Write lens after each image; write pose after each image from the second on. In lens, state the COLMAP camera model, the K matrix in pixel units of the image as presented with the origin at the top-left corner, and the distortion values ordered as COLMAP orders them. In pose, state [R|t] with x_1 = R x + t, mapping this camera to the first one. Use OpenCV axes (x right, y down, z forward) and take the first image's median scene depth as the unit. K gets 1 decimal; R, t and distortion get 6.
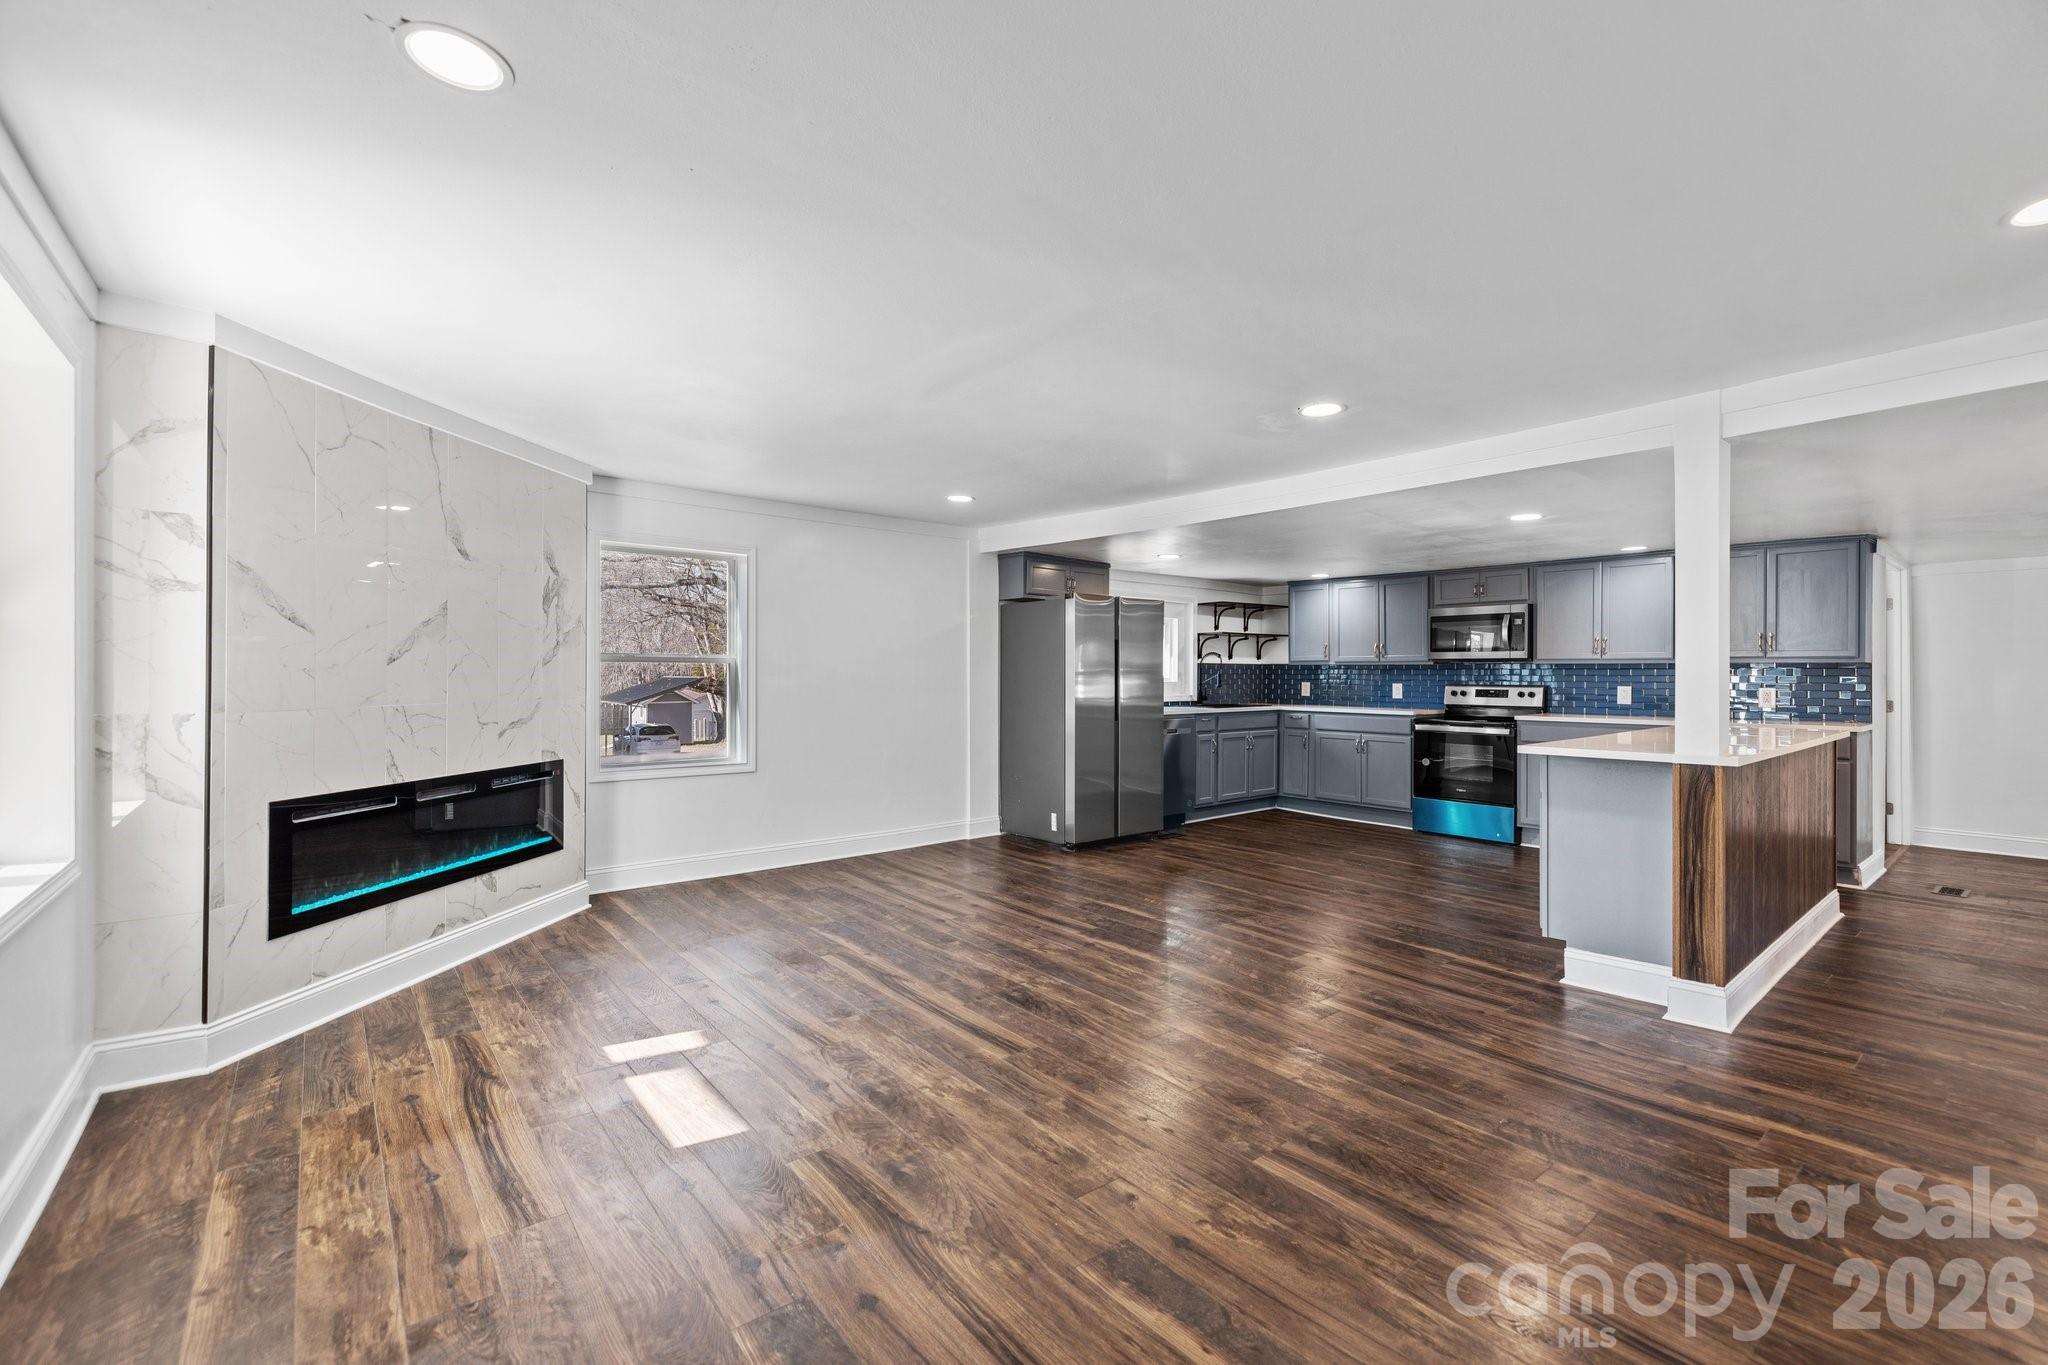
lens RADIAL K [[865.9, 0, 1020.9], [0, 865.9, 670.8], [0, 0, 1]] dist [-0.000225, 0.000252]
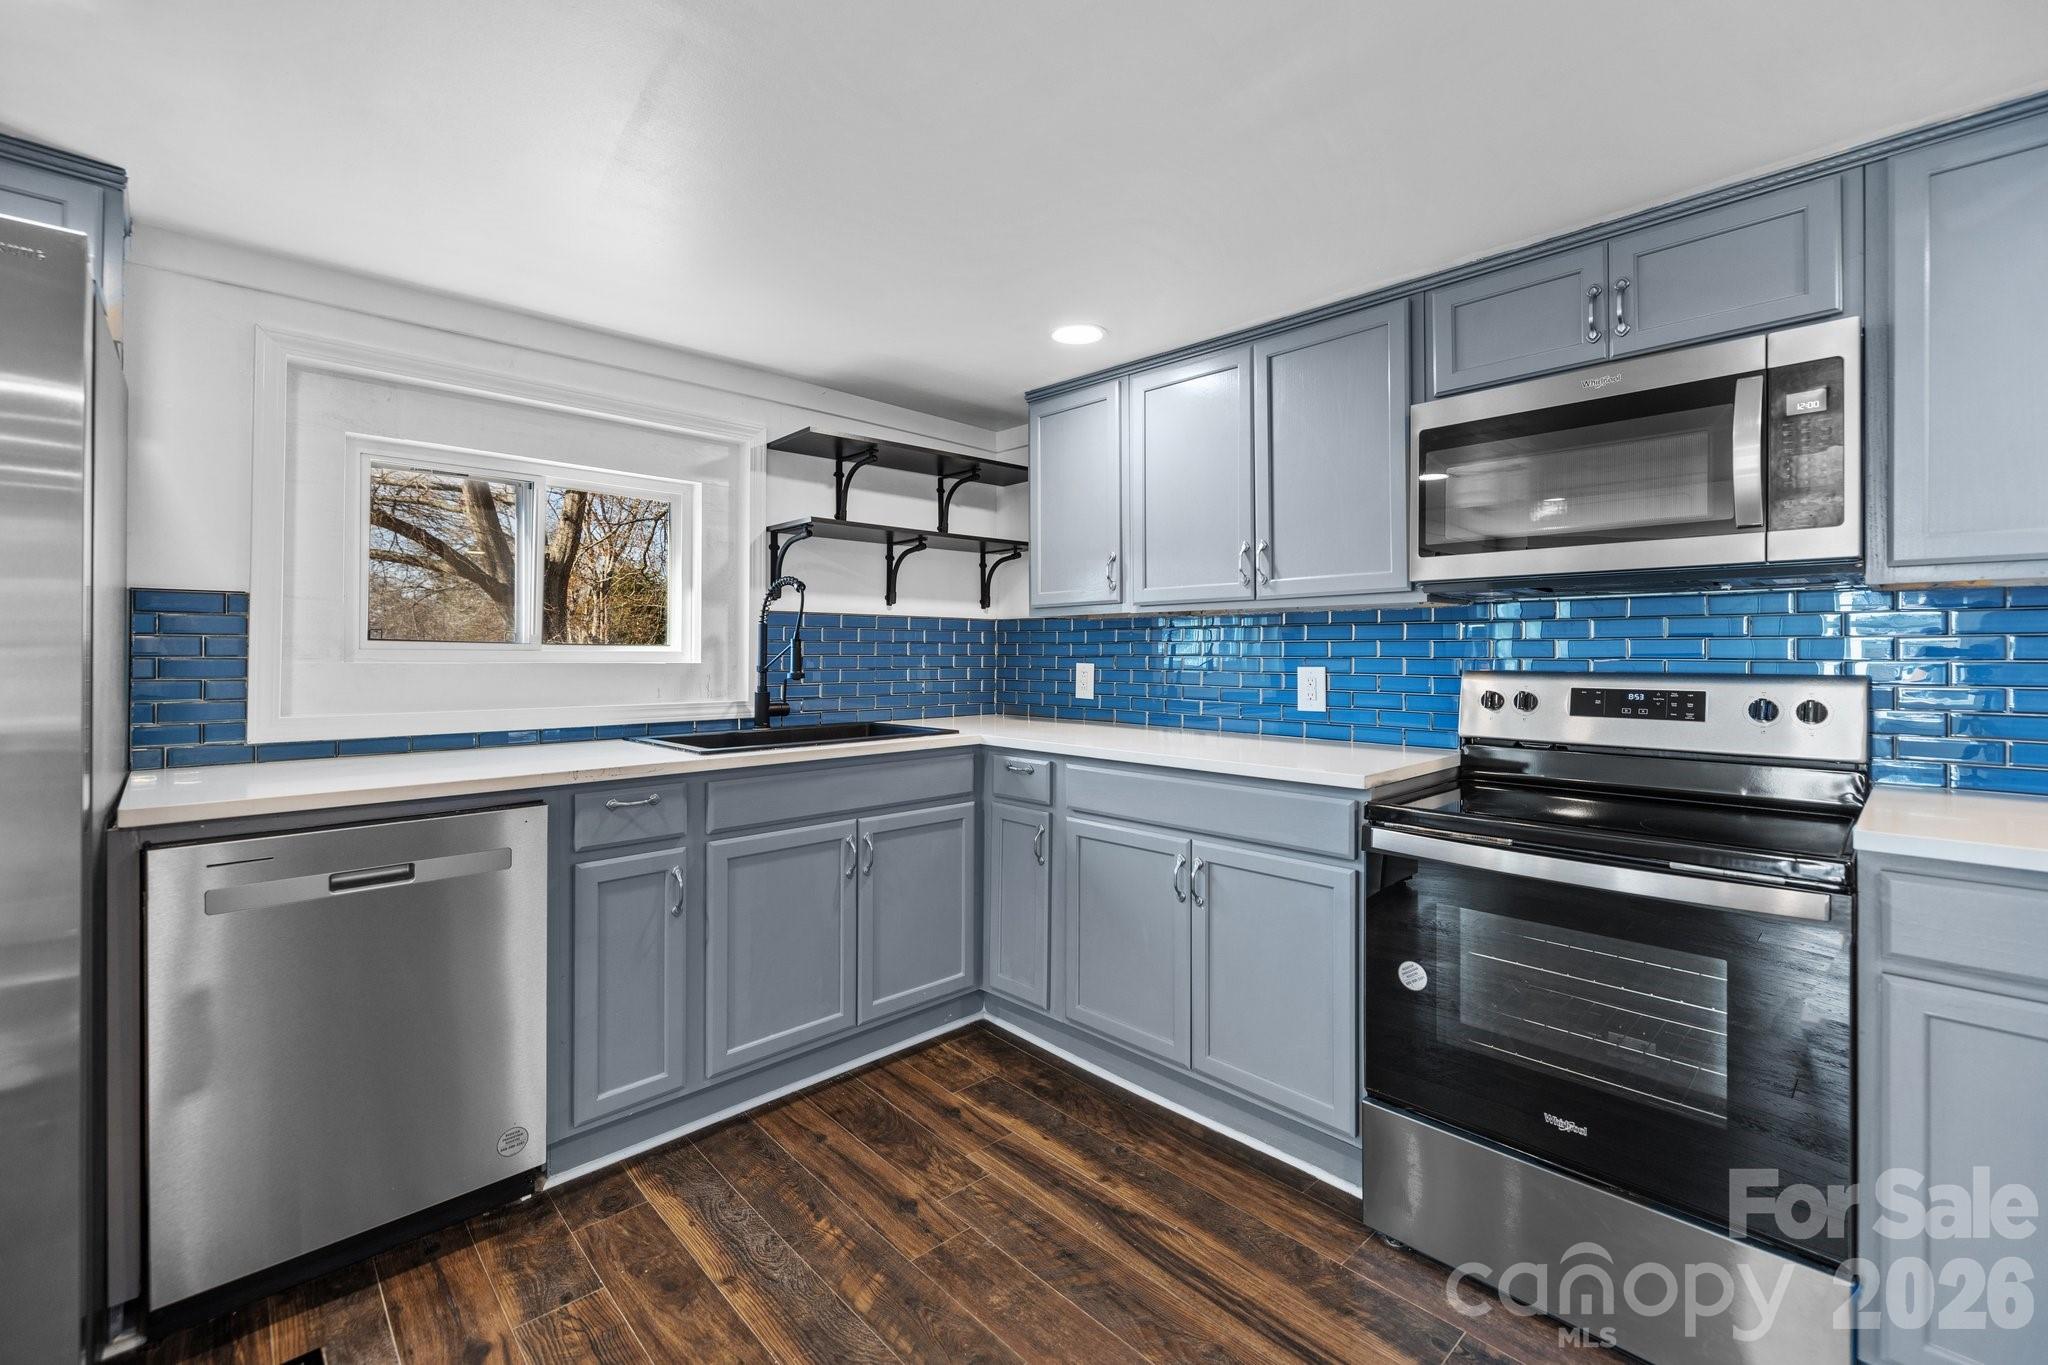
lens RADIAL K [[865.9, 0, 1031.2], [0, 865.9, 648.7], [0, 0, 1]] dist [-0.000225, 0.000252]
pose [[0.996961, -0.003117, 0.077841, 0.381795], [0.003090, 0.999995, 0.000474, 0.008990], [-0.077842, -0.000232, 0.996966, 0.857140]]
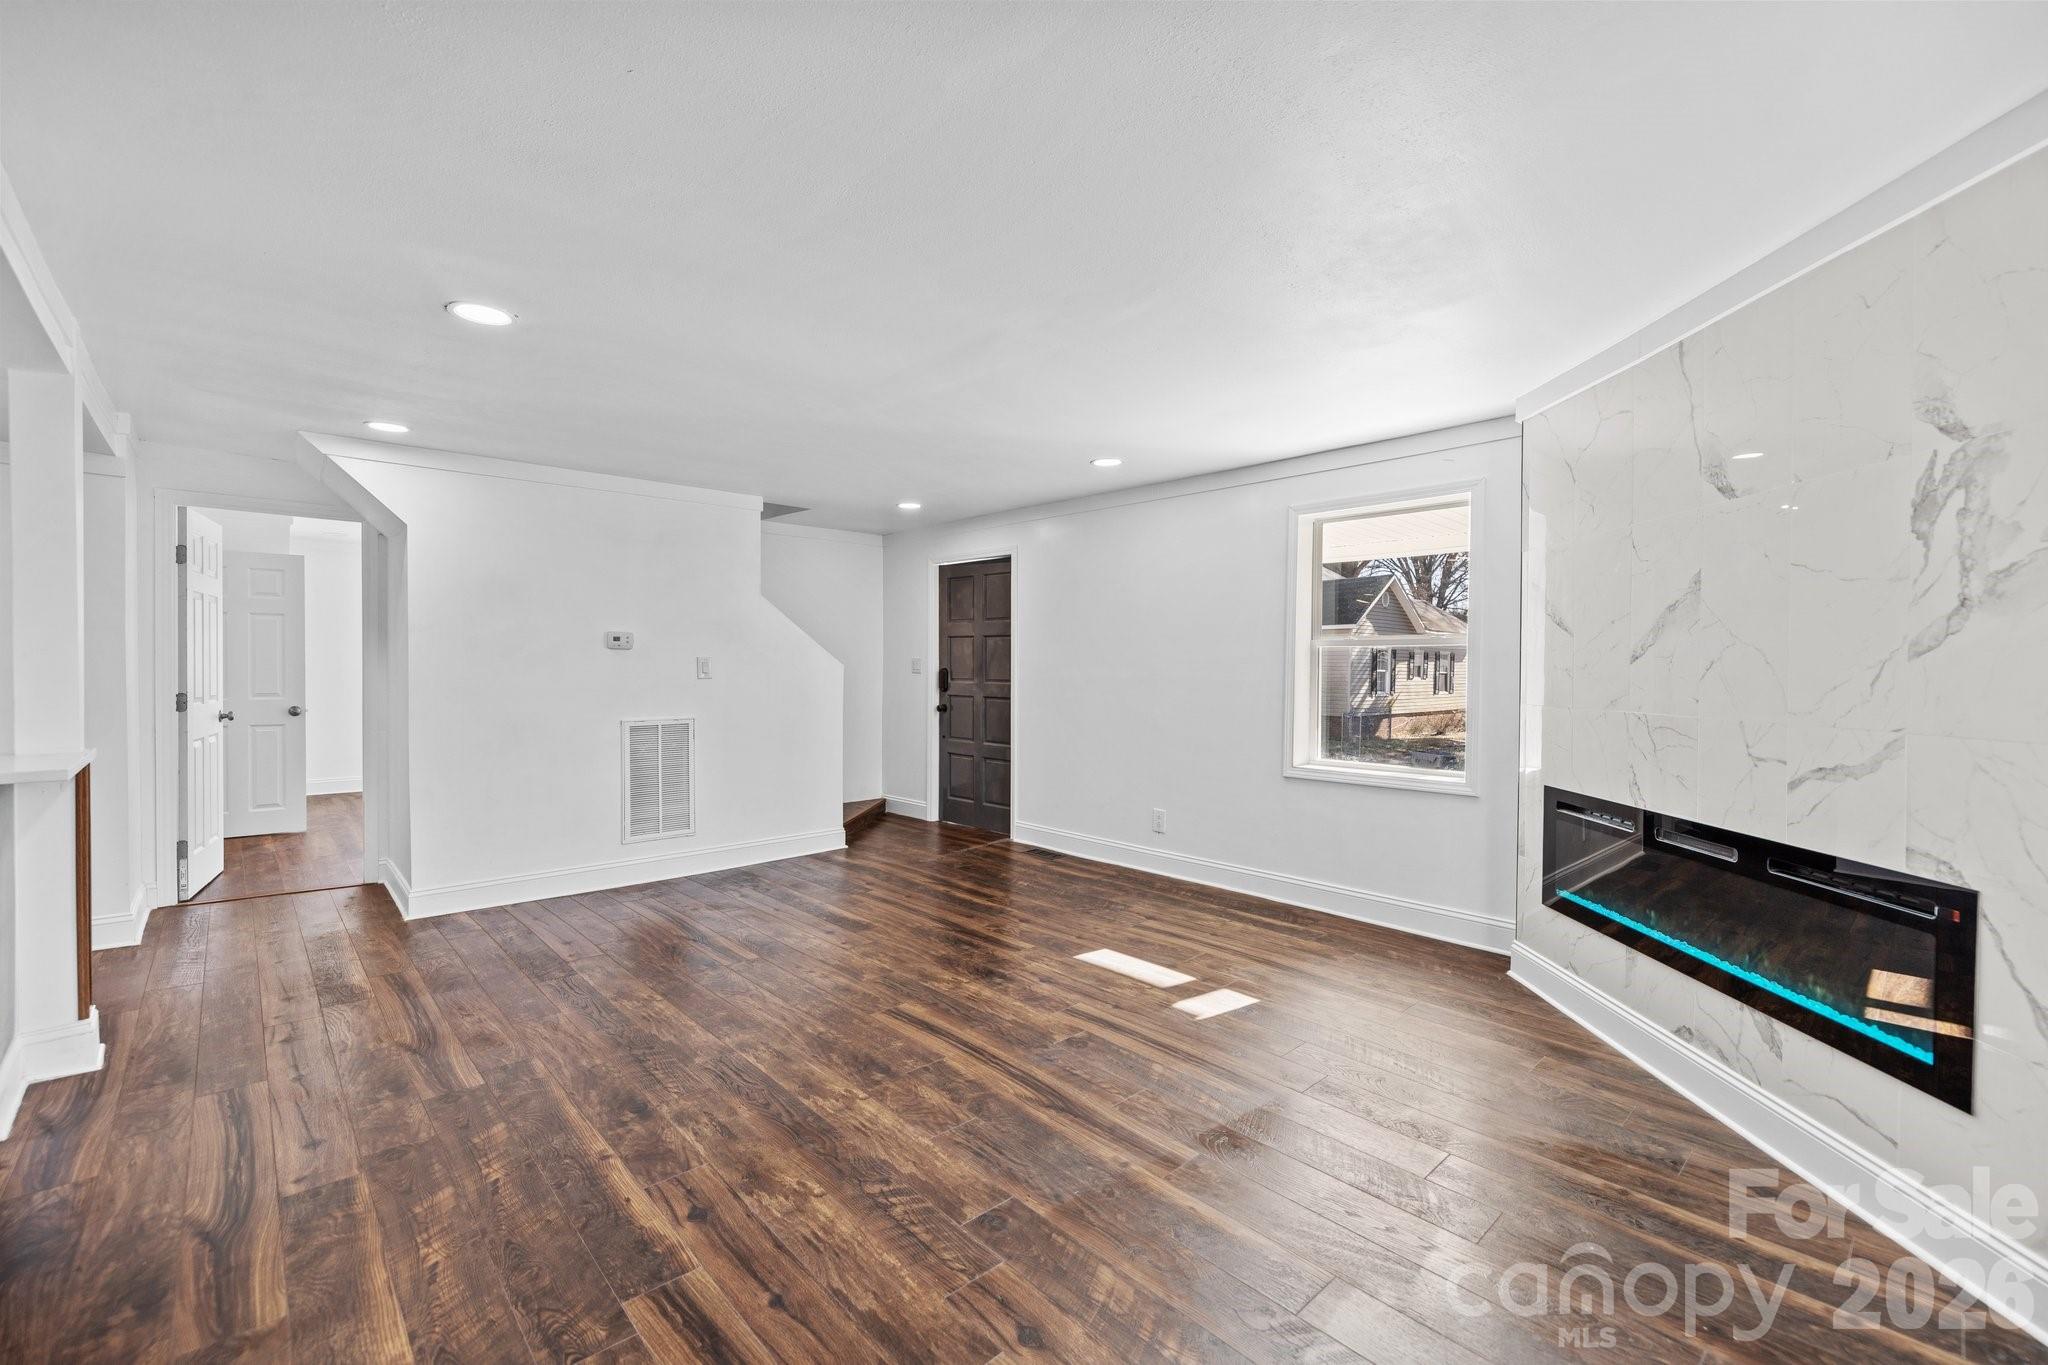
lens RADIAL K [[865.9, 0, 1023.1], [0, 865.9, 667.3], [0, 0, 1]] dist [-0.000225, 0.000252]
pose [[-0.997819, -0.012384, -0.064843, -0.044358], [-0.012076, 0.999914, -0.005141, 0.004339], [0.064901, -0.004347, -0.997882, 0.977355]]
